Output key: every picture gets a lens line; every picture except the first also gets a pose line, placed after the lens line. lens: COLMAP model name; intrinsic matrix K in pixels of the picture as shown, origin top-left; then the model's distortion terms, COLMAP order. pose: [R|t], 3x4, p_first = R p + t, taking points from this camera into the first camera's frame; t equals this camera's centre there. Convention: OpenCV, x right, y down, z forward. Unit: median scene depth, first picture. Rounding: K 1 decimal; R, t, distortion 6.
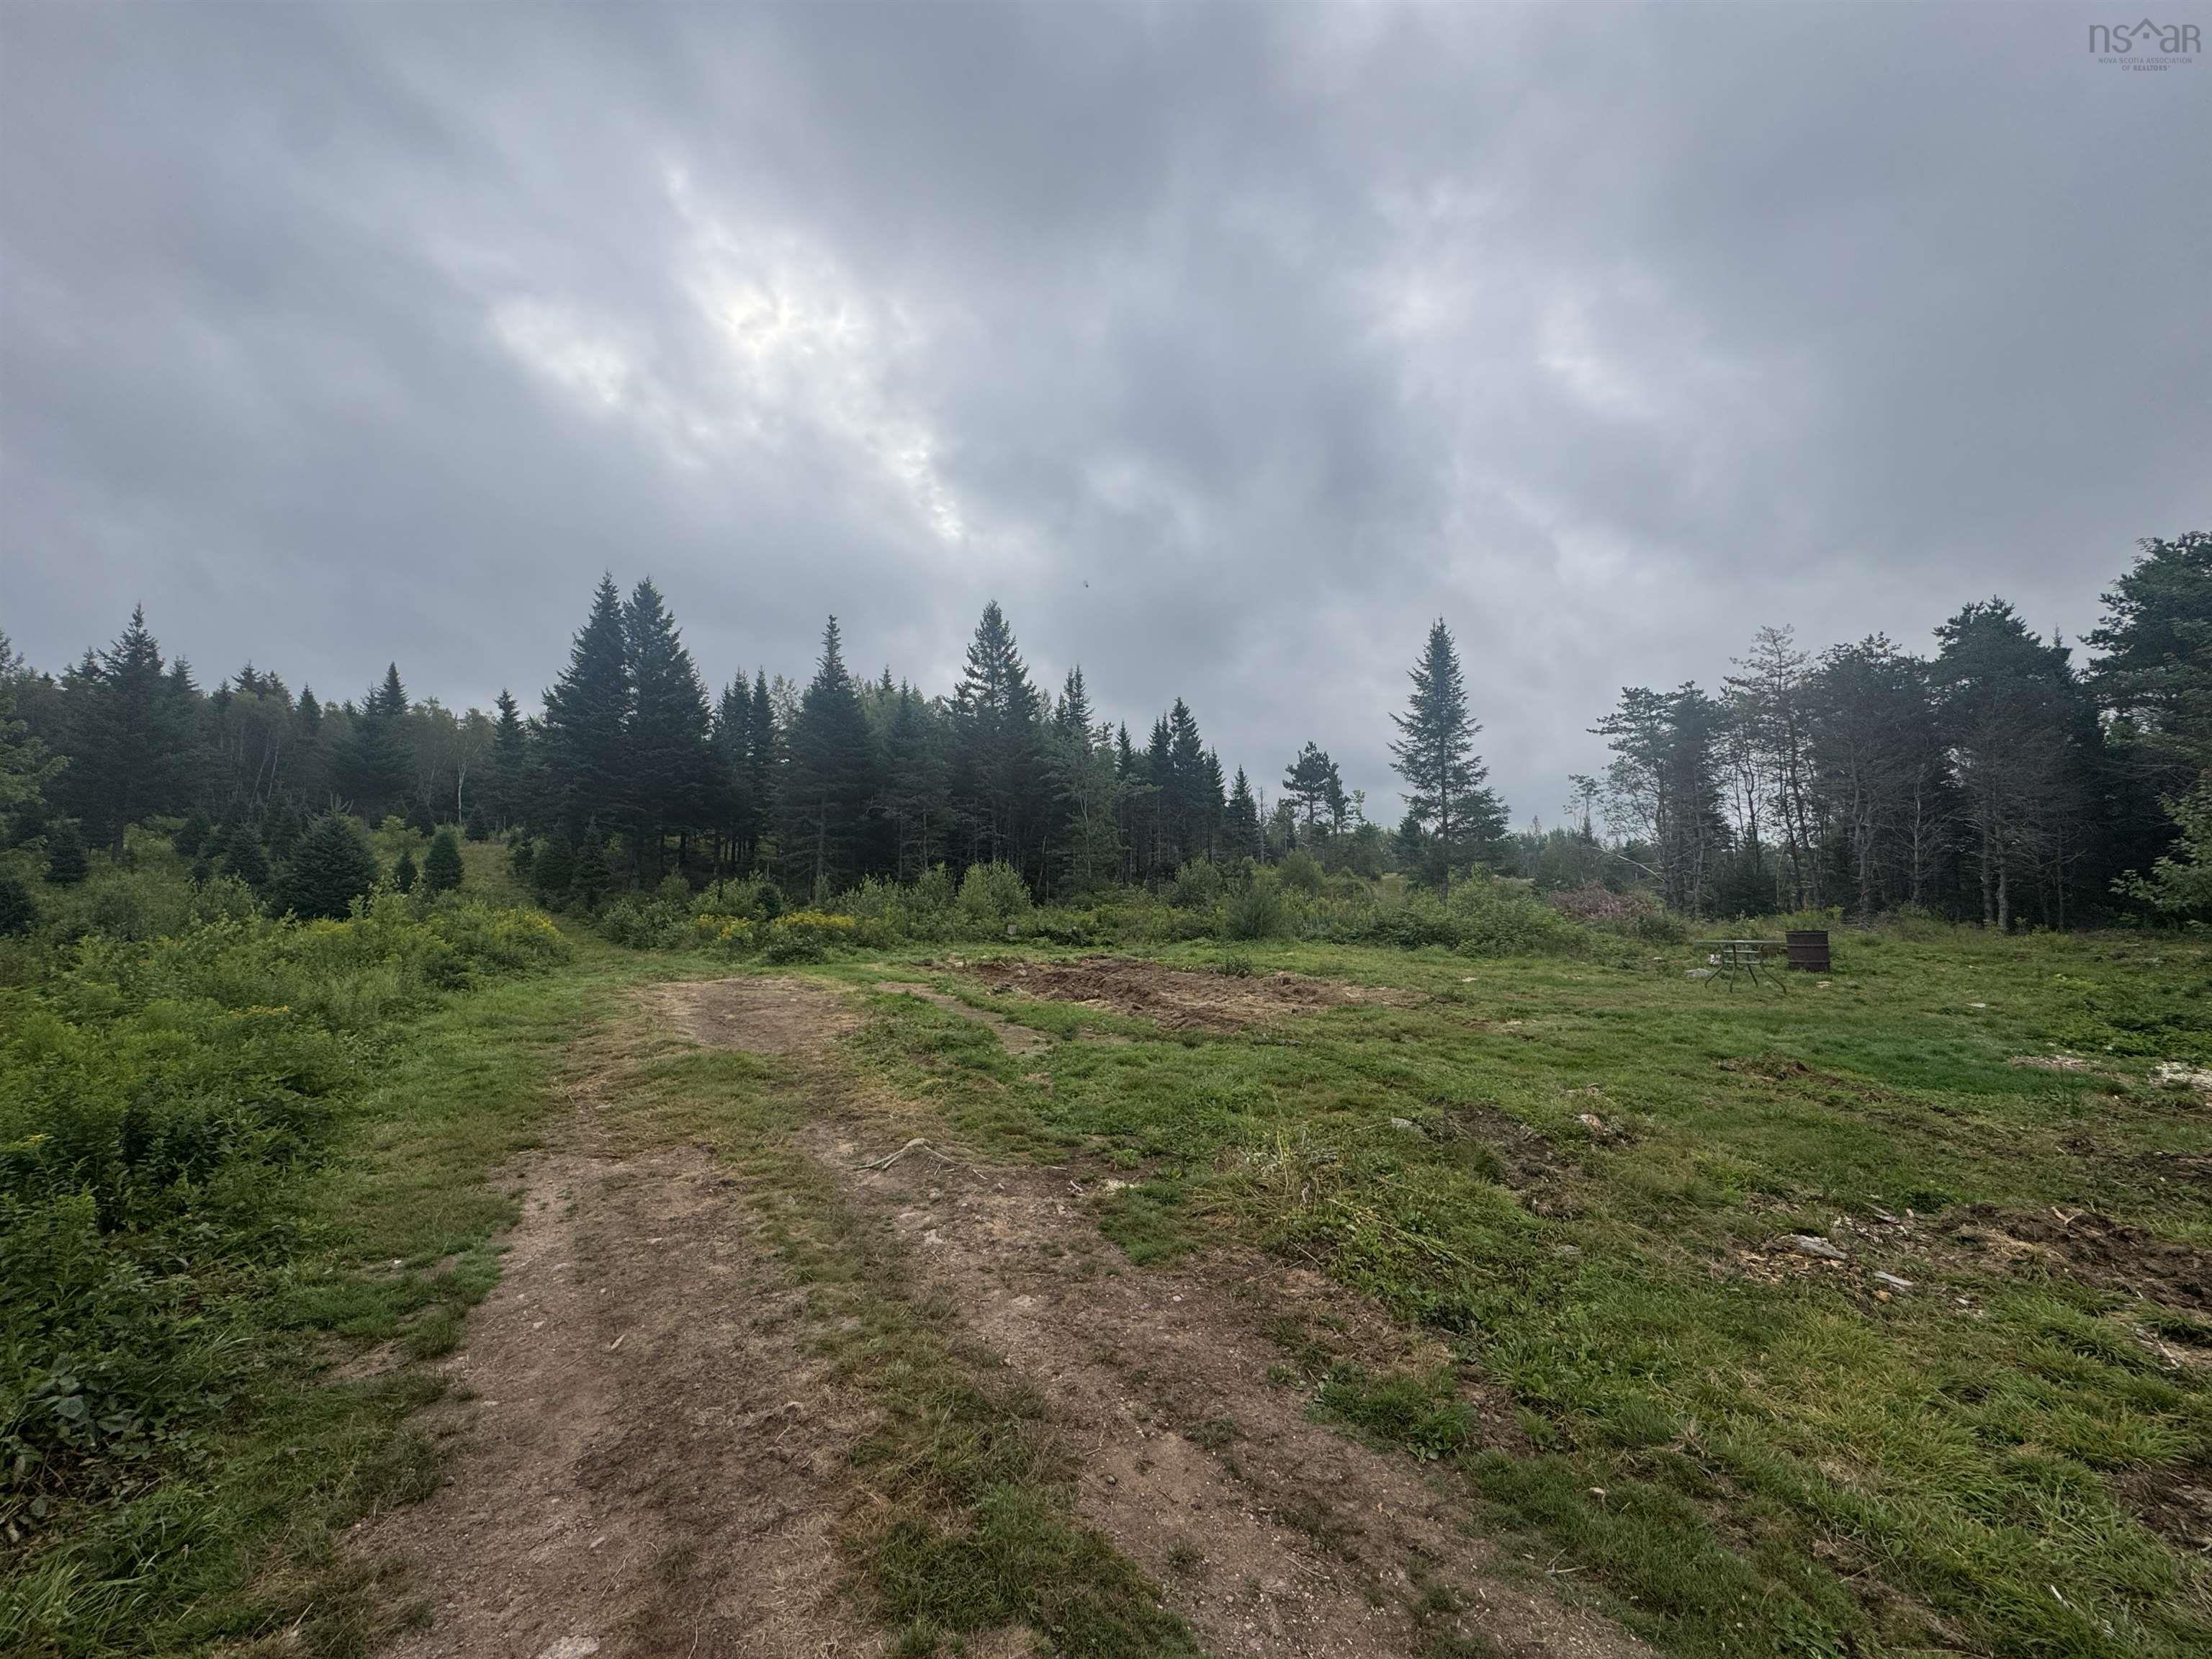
lens RADIAL K [[876.5, 0, 1100.4], [0, 876.5, 827.8], [0, 0, 1]] dist [-0.002962, 0.000119]
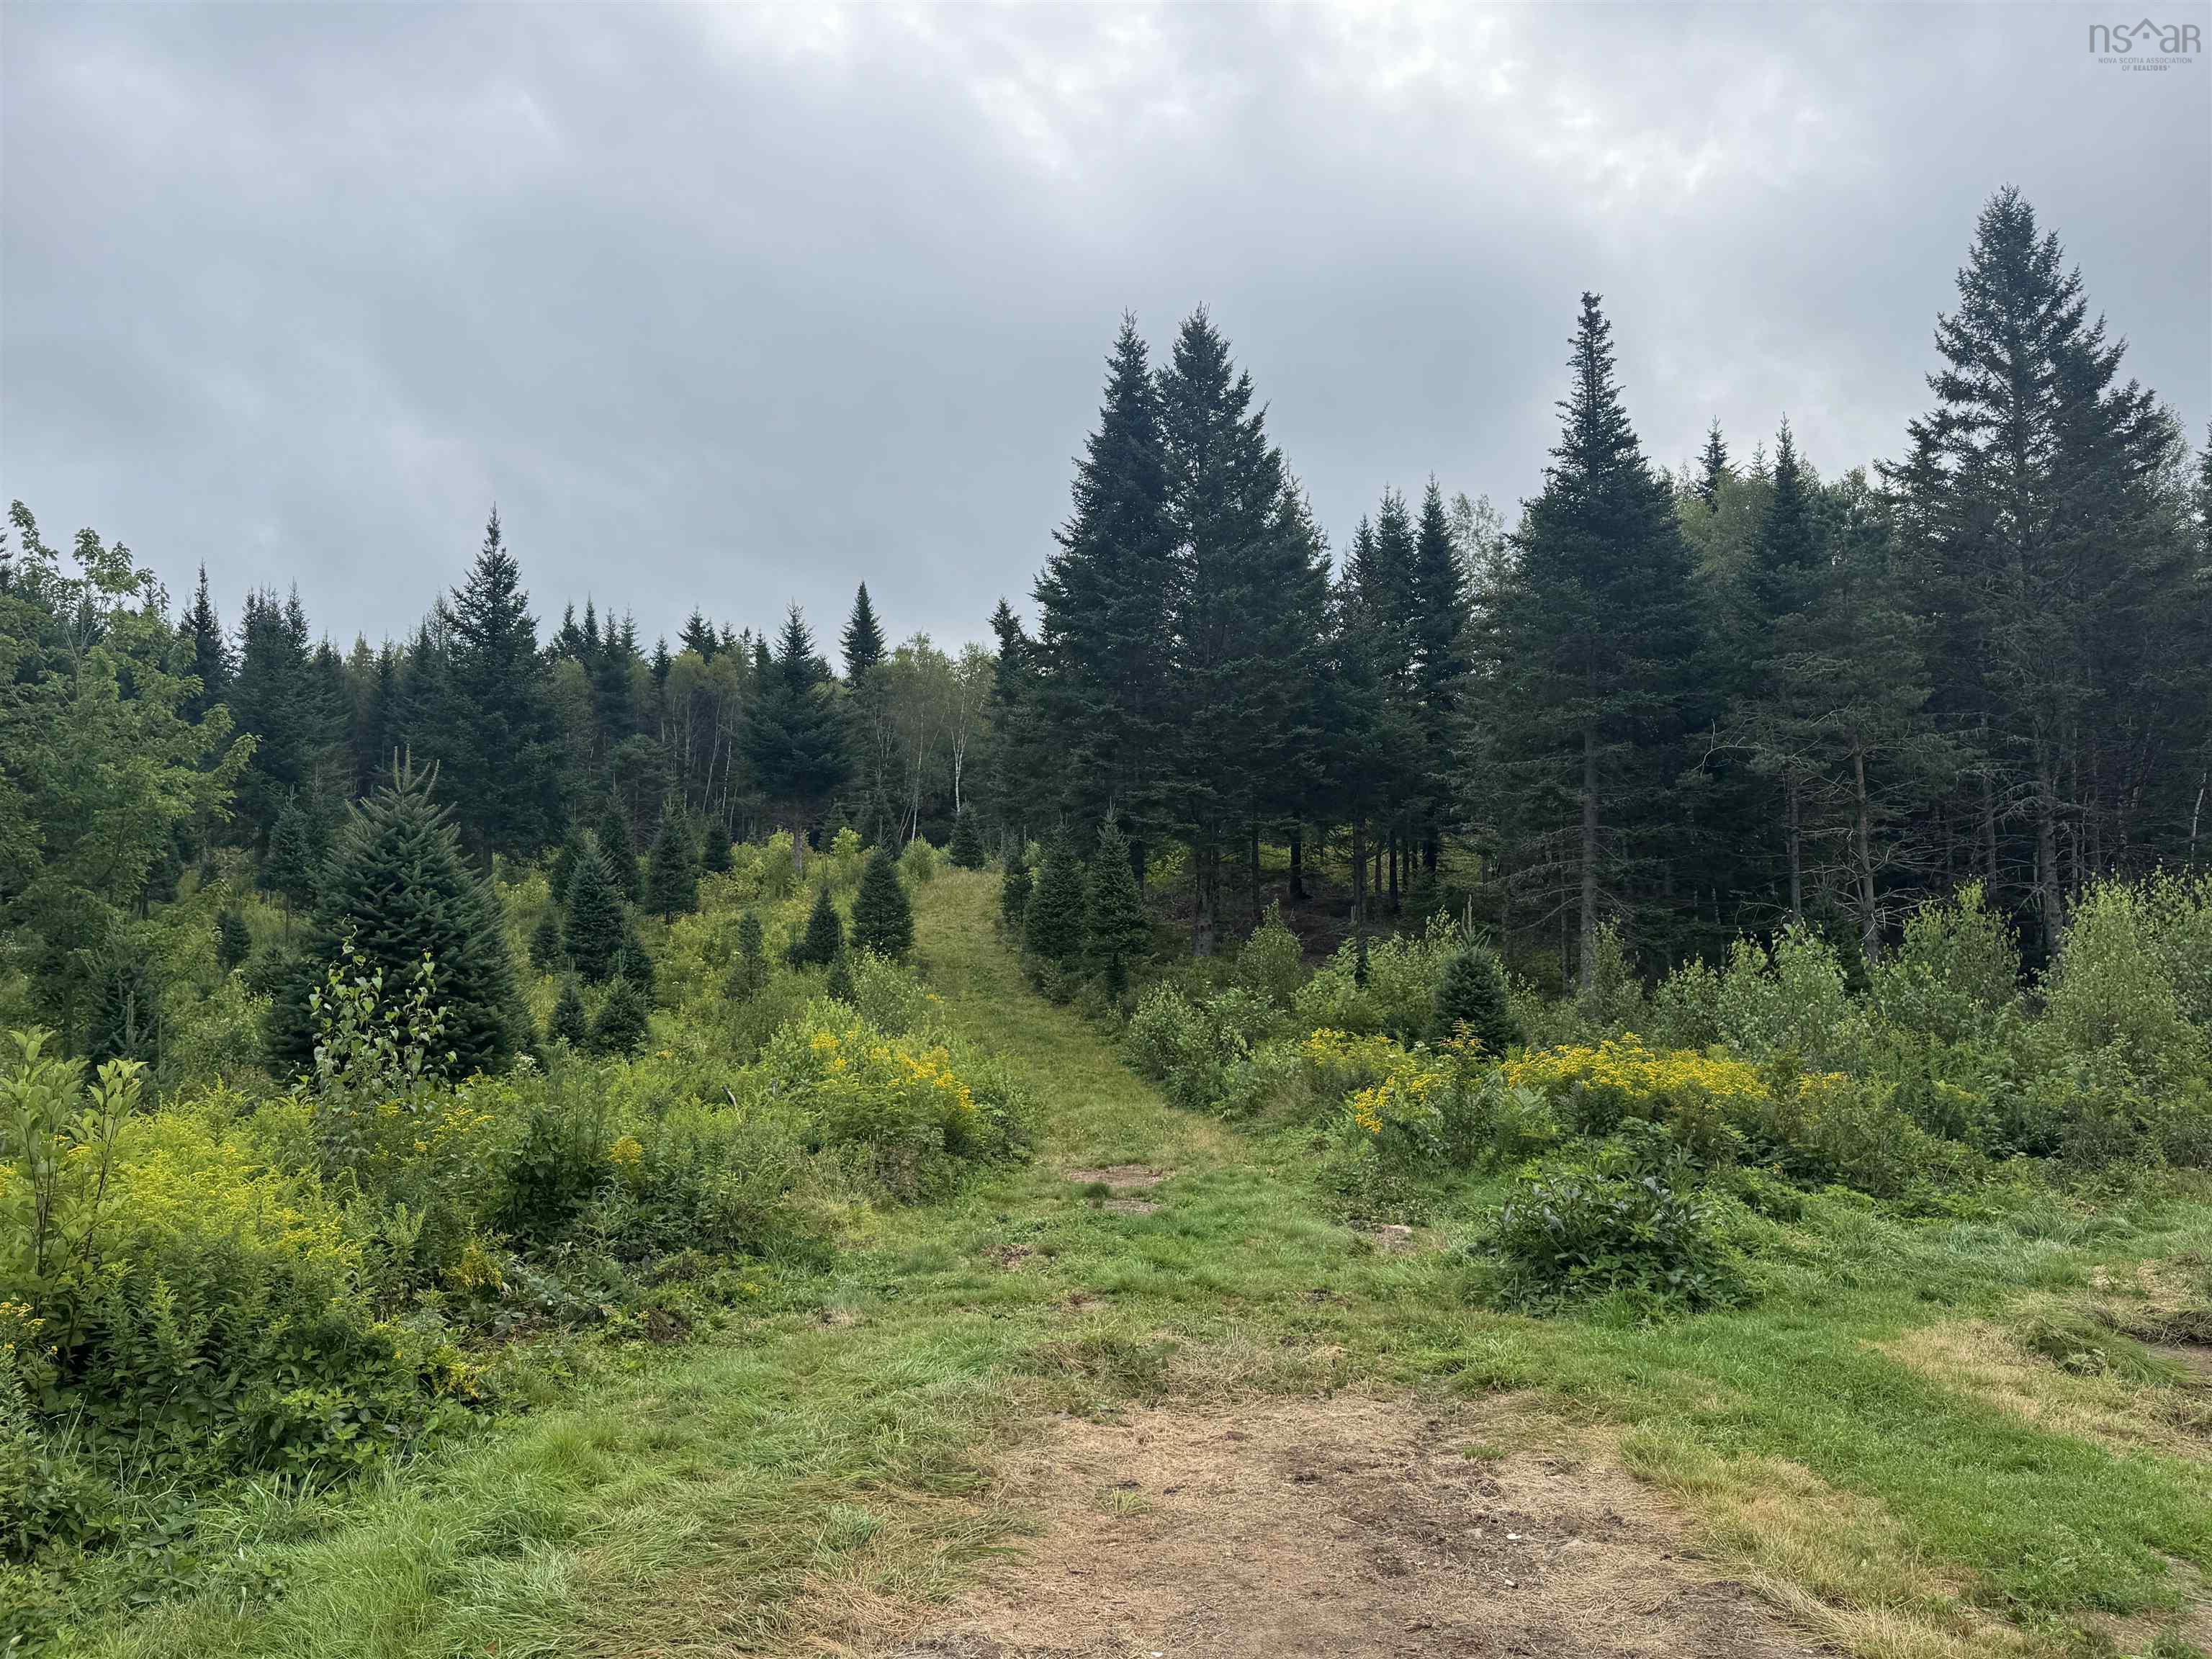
lens RADIAL K [[1549.6, 0, 1106.0], [0, 1549.6, 829.5], [0, 0, 1]] dist [0.105740, -0.157908]
pose [[0.833091, -0.045868, -0.551231, -0.098887], [0.046567, 0.998834, -0.012735, 0.009144], [0.551172, -0.015060, 0.834256, 0.251695]]
